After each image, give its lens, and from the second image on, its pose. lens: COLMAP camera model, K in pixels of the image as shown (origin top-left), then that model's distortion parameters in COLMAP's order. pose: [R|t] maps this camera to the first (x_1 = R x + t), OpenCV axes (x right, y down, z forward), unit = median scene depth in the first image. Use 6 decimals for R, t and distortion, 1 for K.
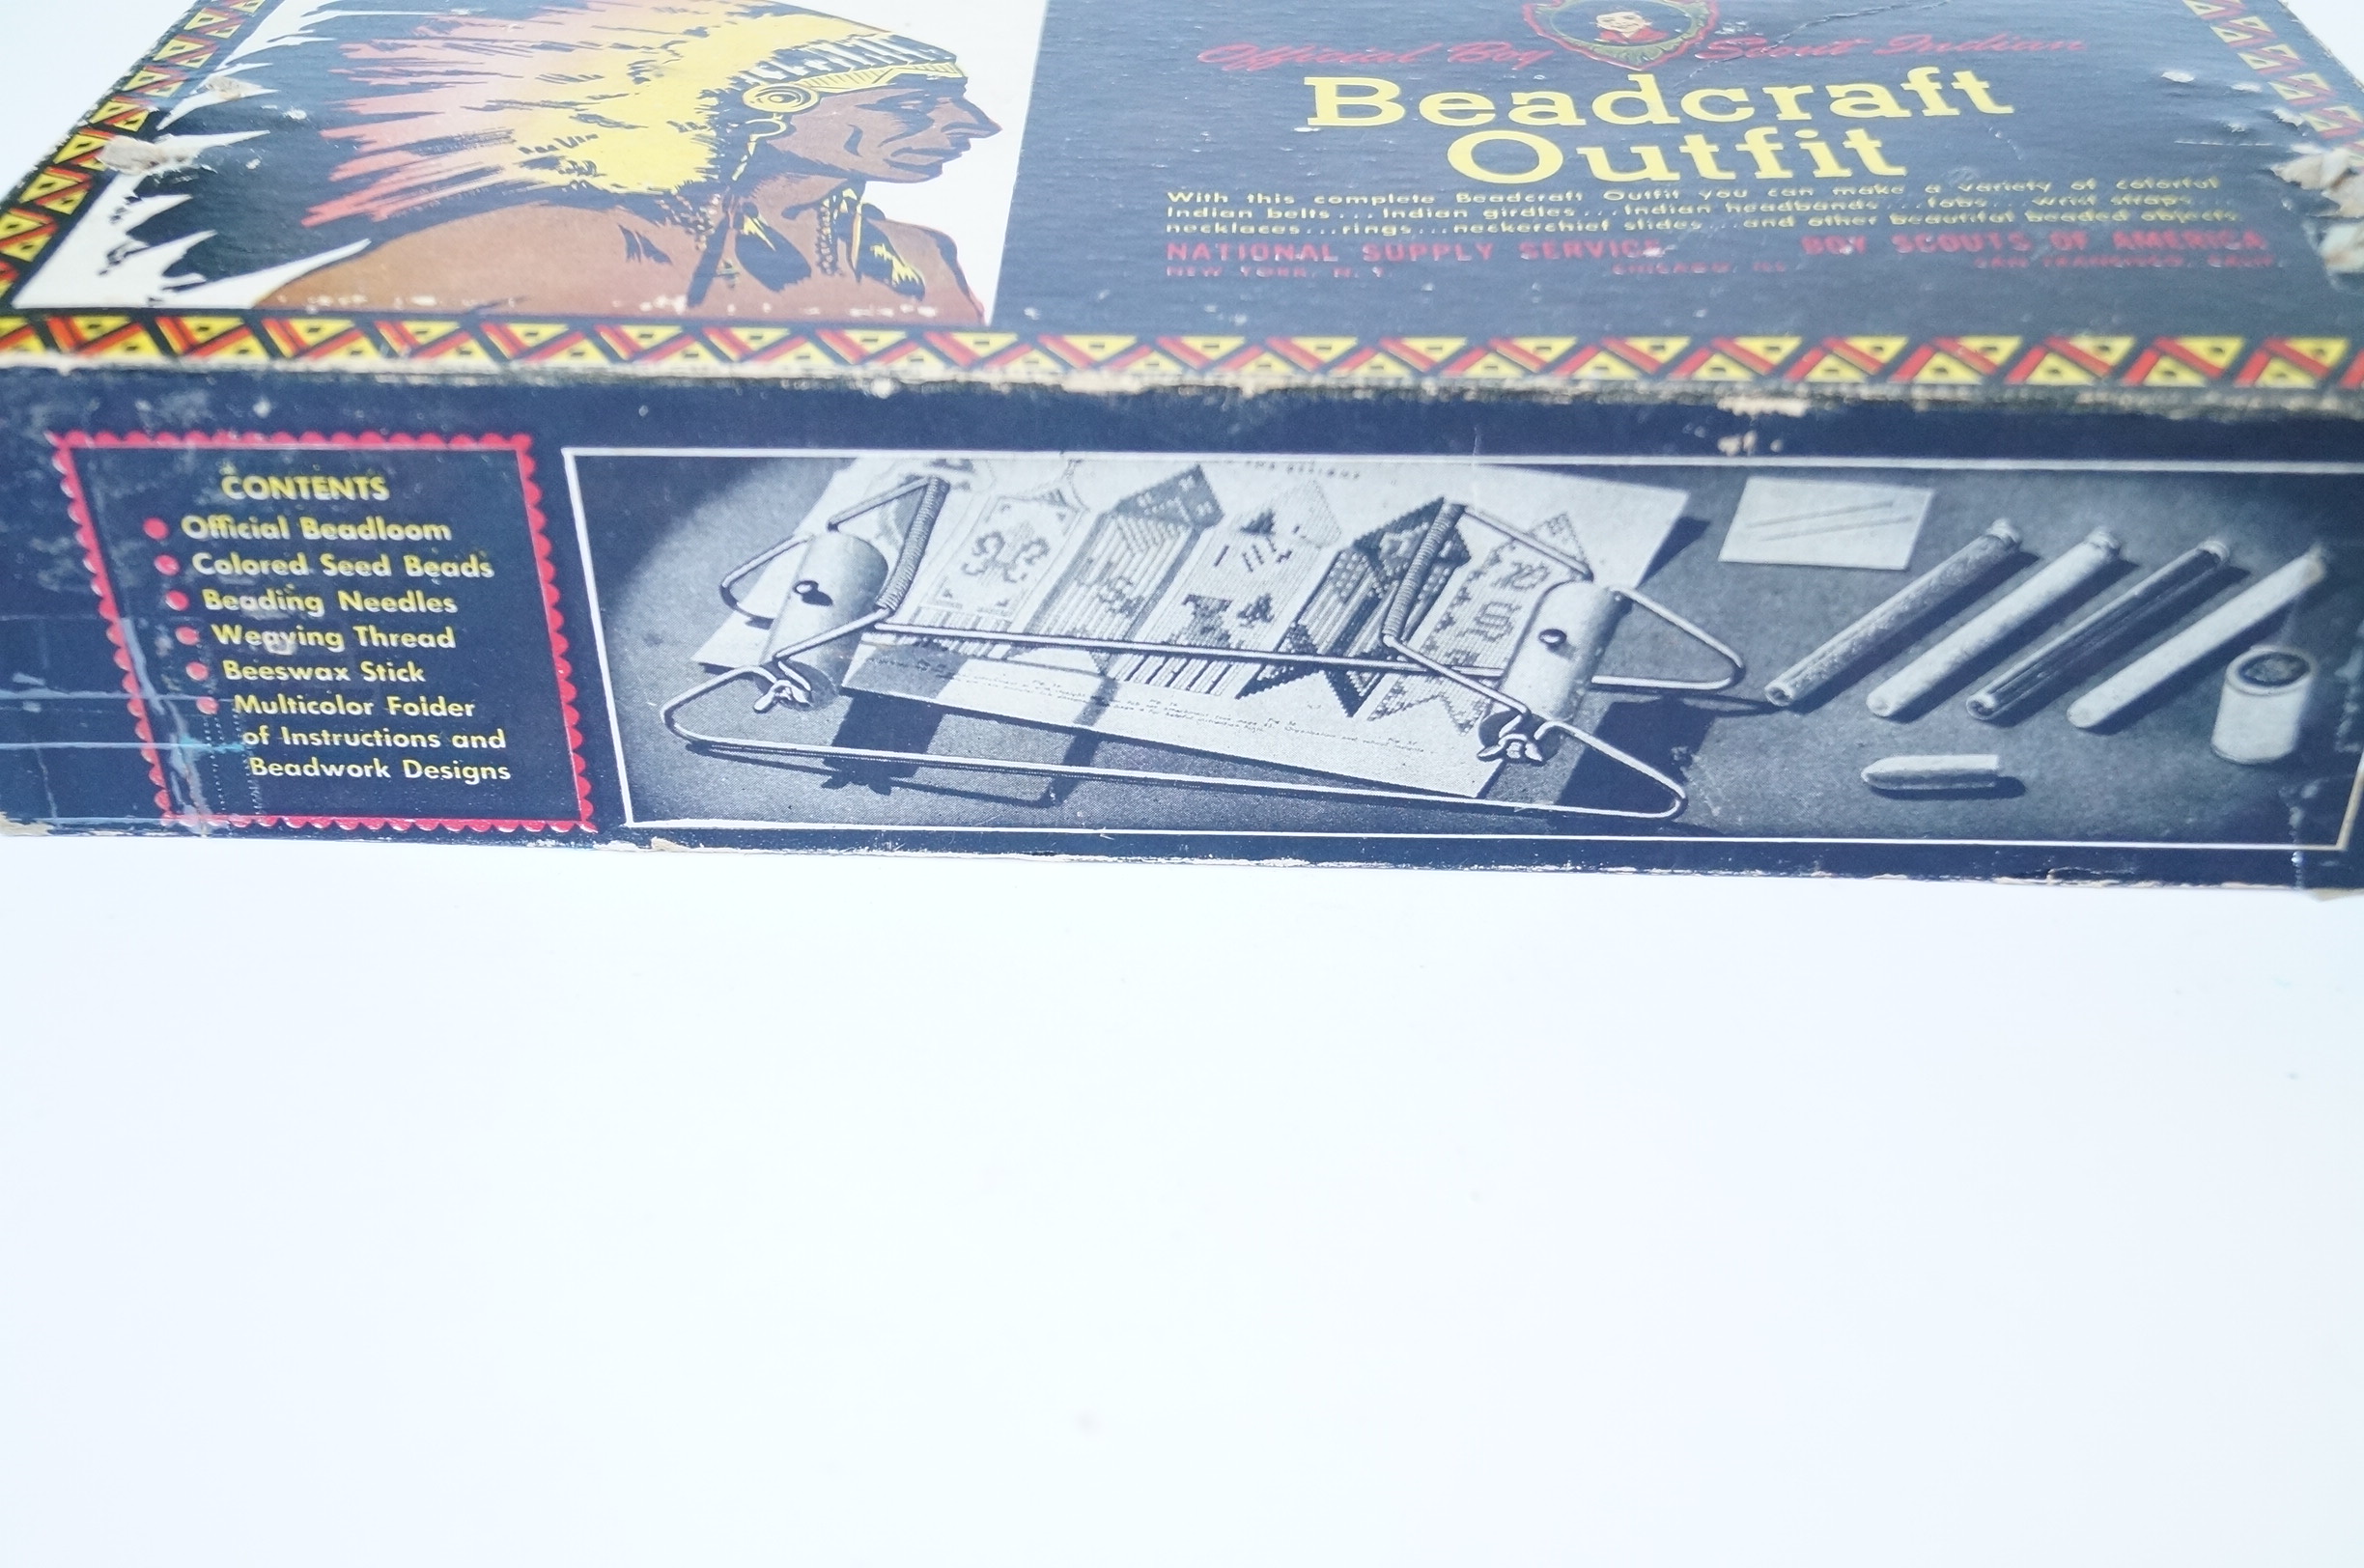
lens RADIAL K [[2565.3, 0, 1174.8], [0, 2565.3, 785.2], [0, 0, 1]] dist [-0.061010, -0.000835]
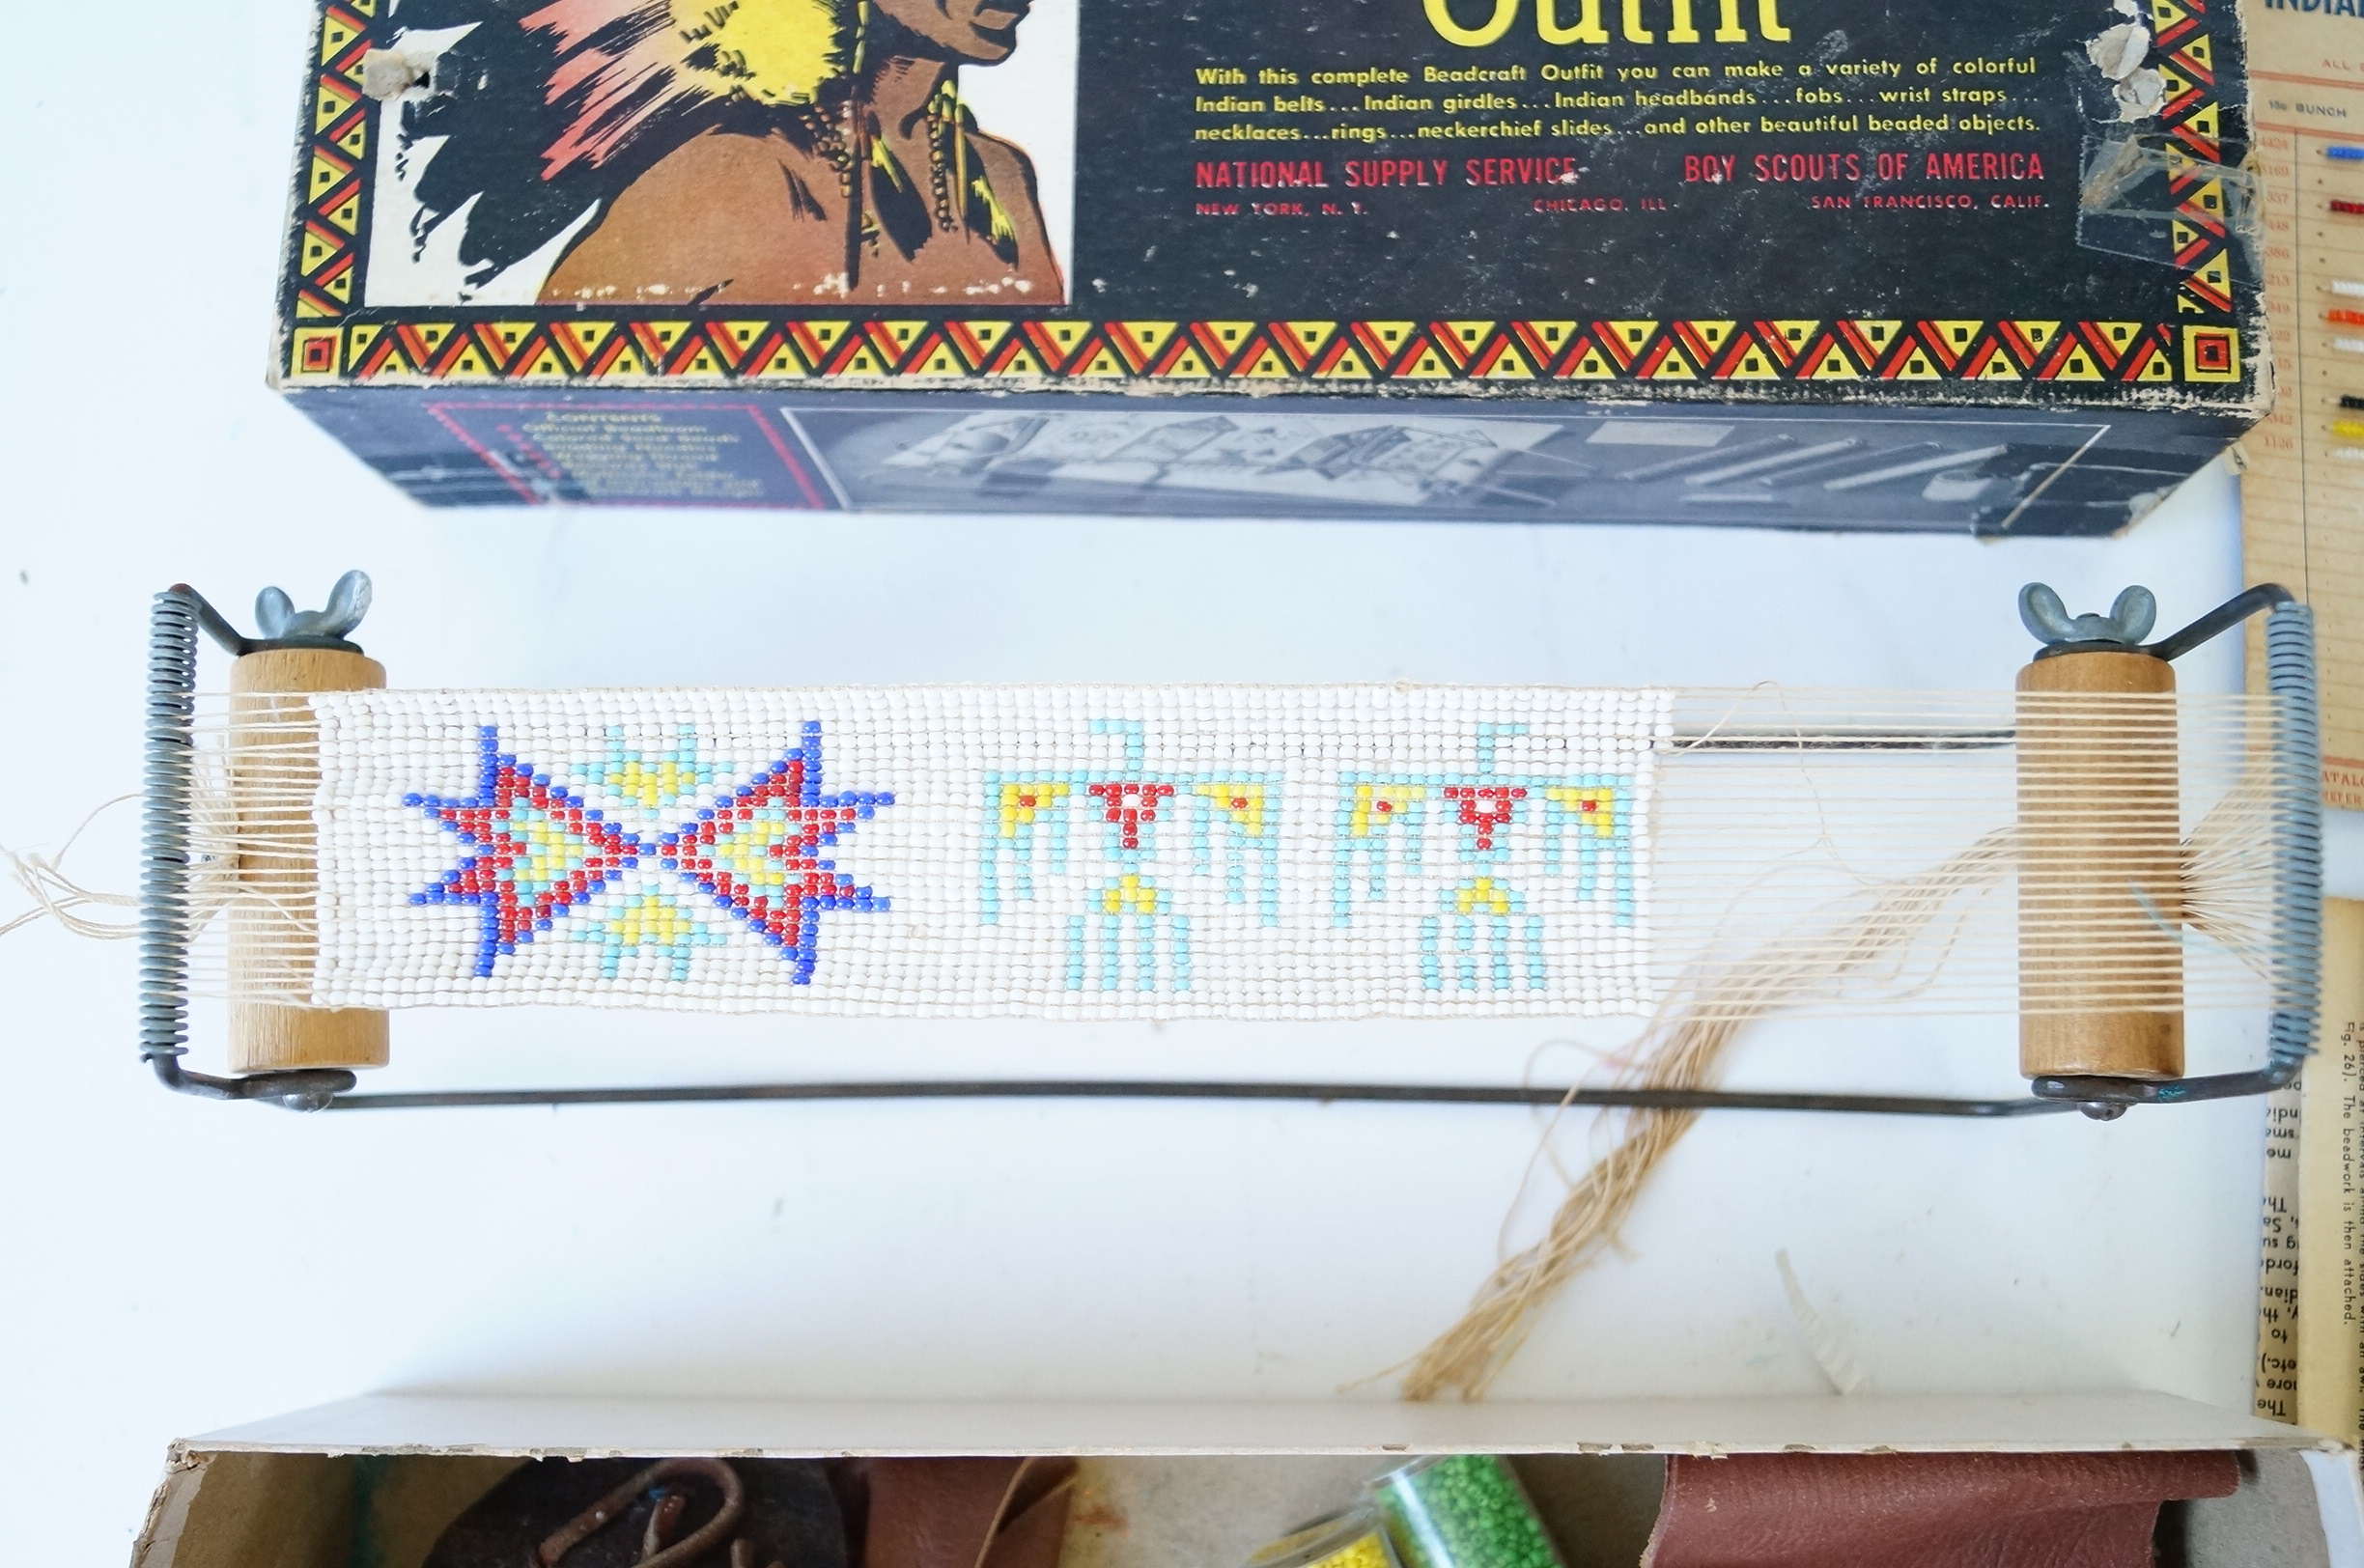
lens RADIAL K [[2166.7, 0, 1167.2], [0, 2166.7, 794.8], [0, 0, 1]] dist [-0.076724, 0.008655]
pose [[0.998885, -0.008689, -0.046412, 0.029670], [0.038724, 0.713181, 0.699910, -0.744580], [0.027019, -0.700926, 0.712722, -0.011292]]
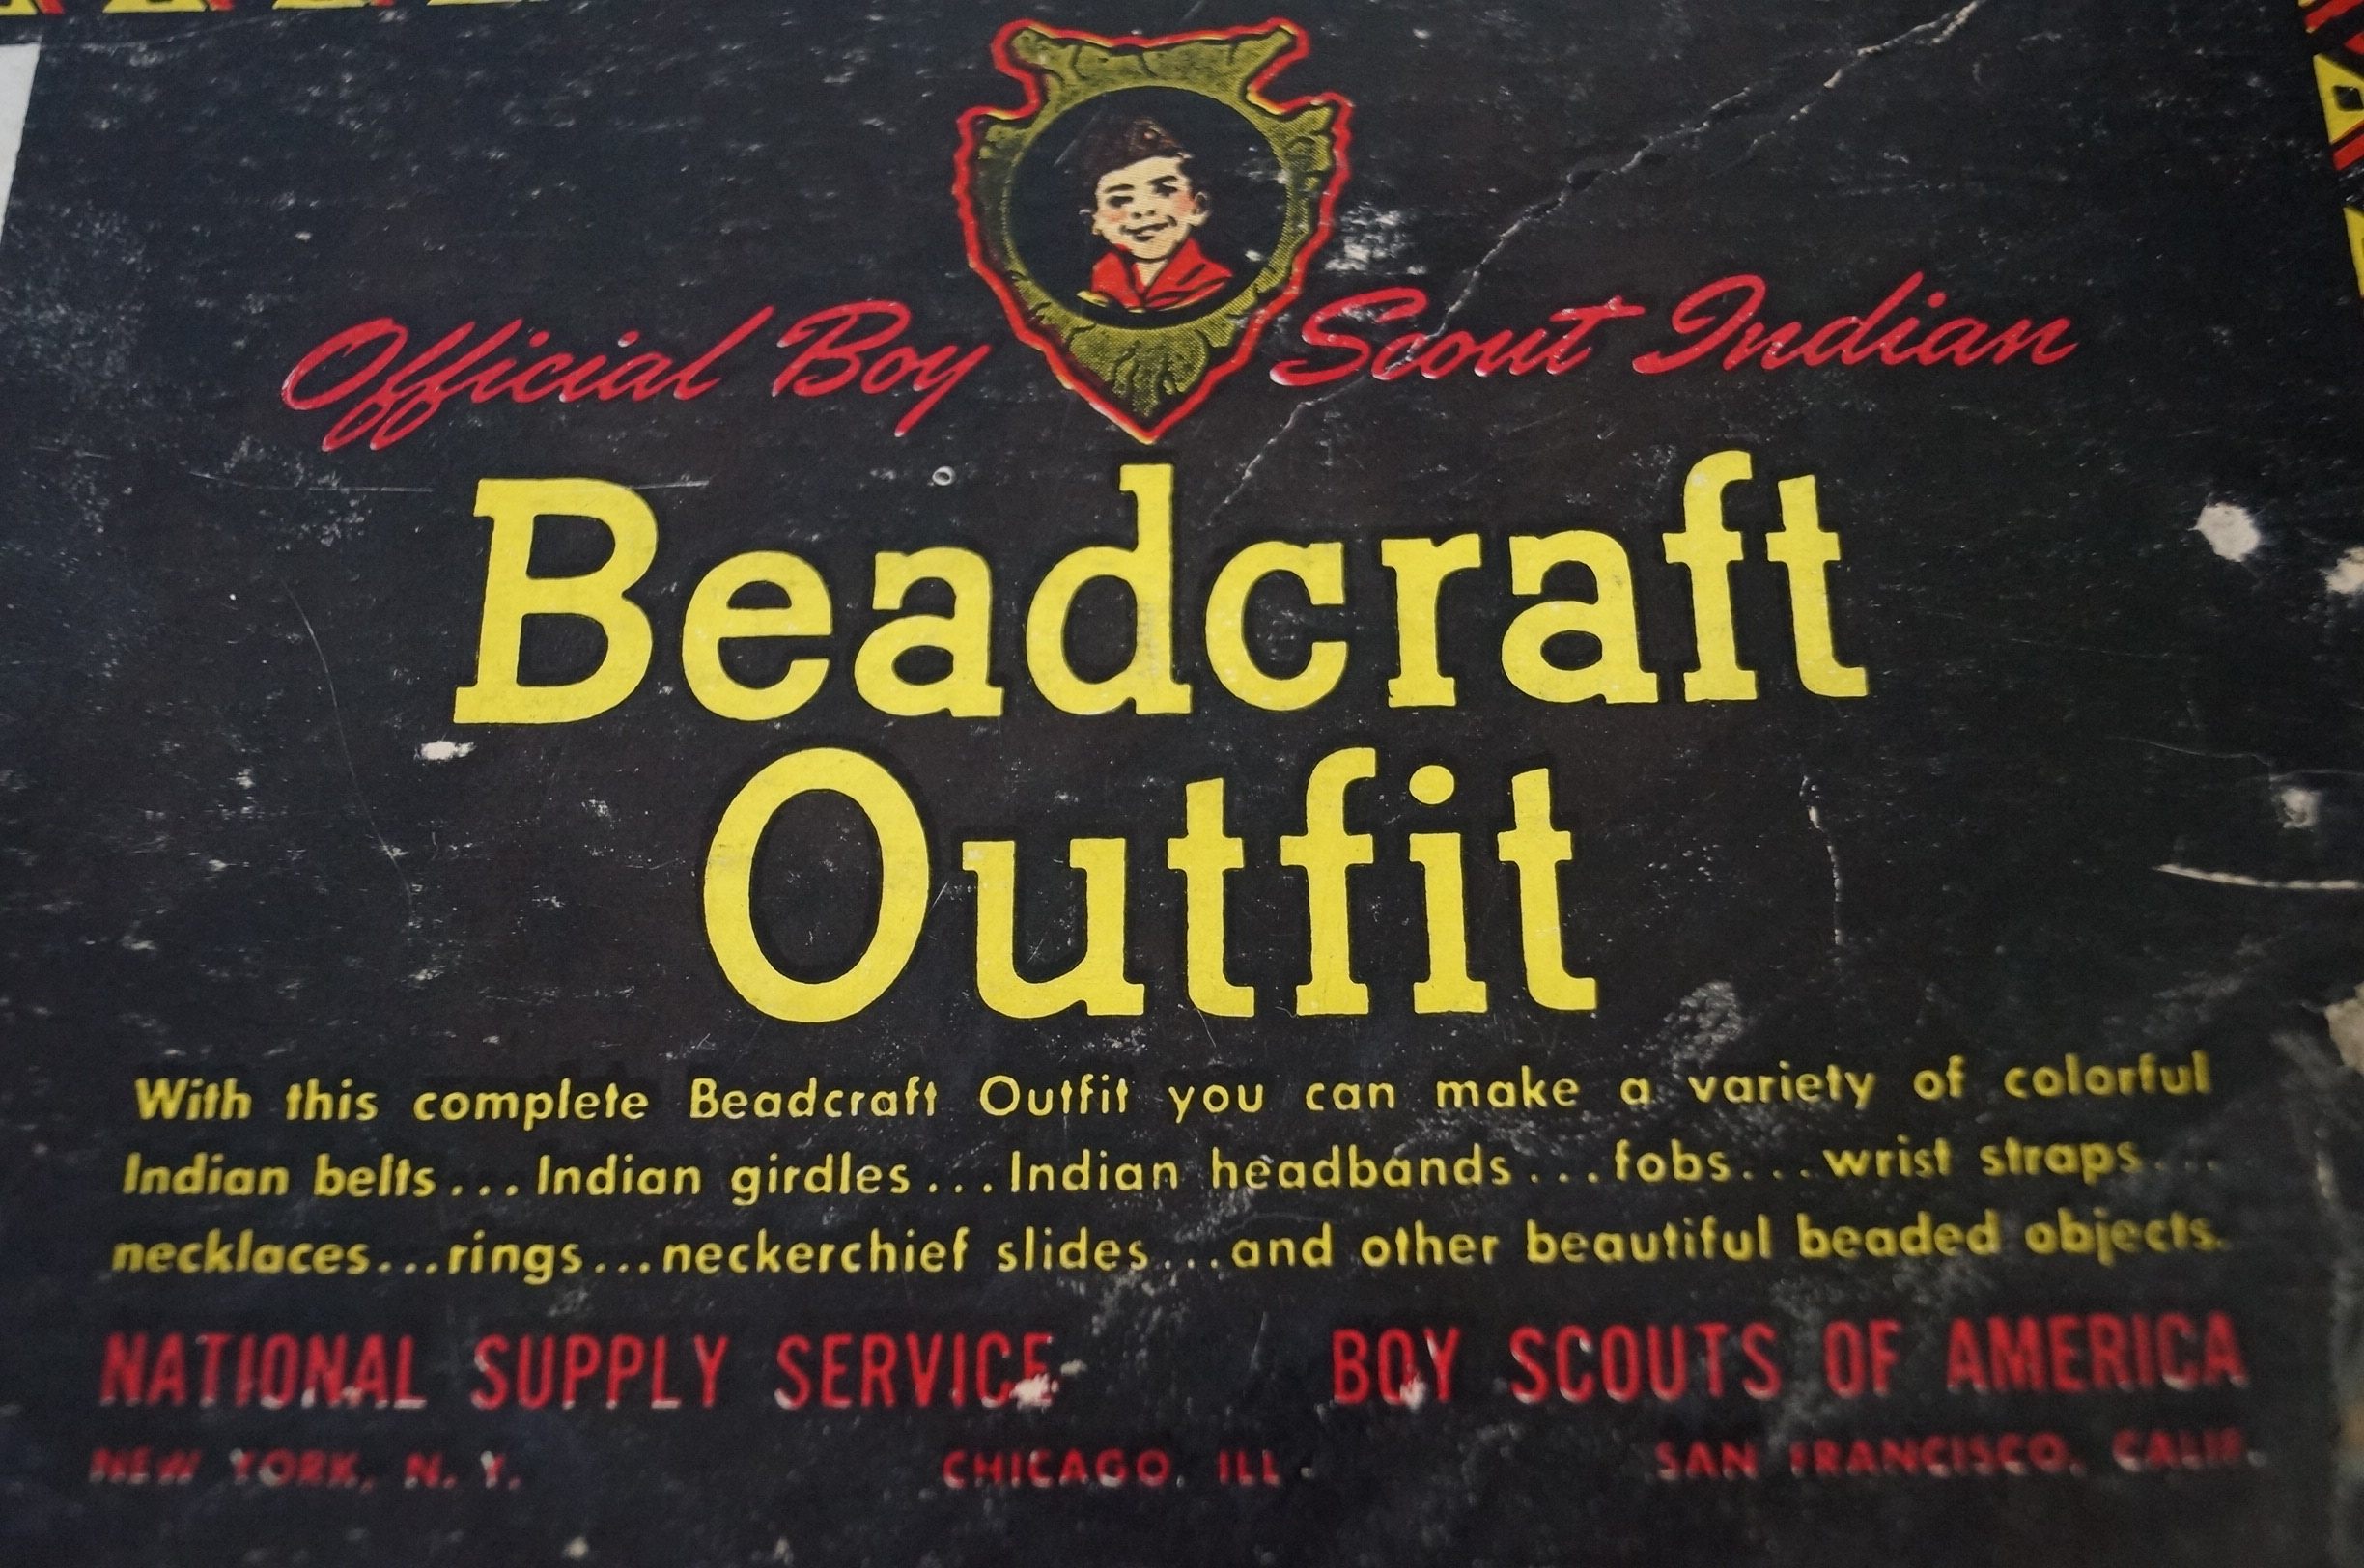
lens RADIAL K [[2432.2, 0, 1182.0], [0, 2432.2, 784.0], [0, 0, 1]] dist [-0.079678, -0.006319]
pose [[0.999747, -0.022296, -0.002834, 0.216274], [0.019753, 0.811478, 0.584049, -0.574550], [-0.010722, -0.583957, 0.811714, 0.664140]]
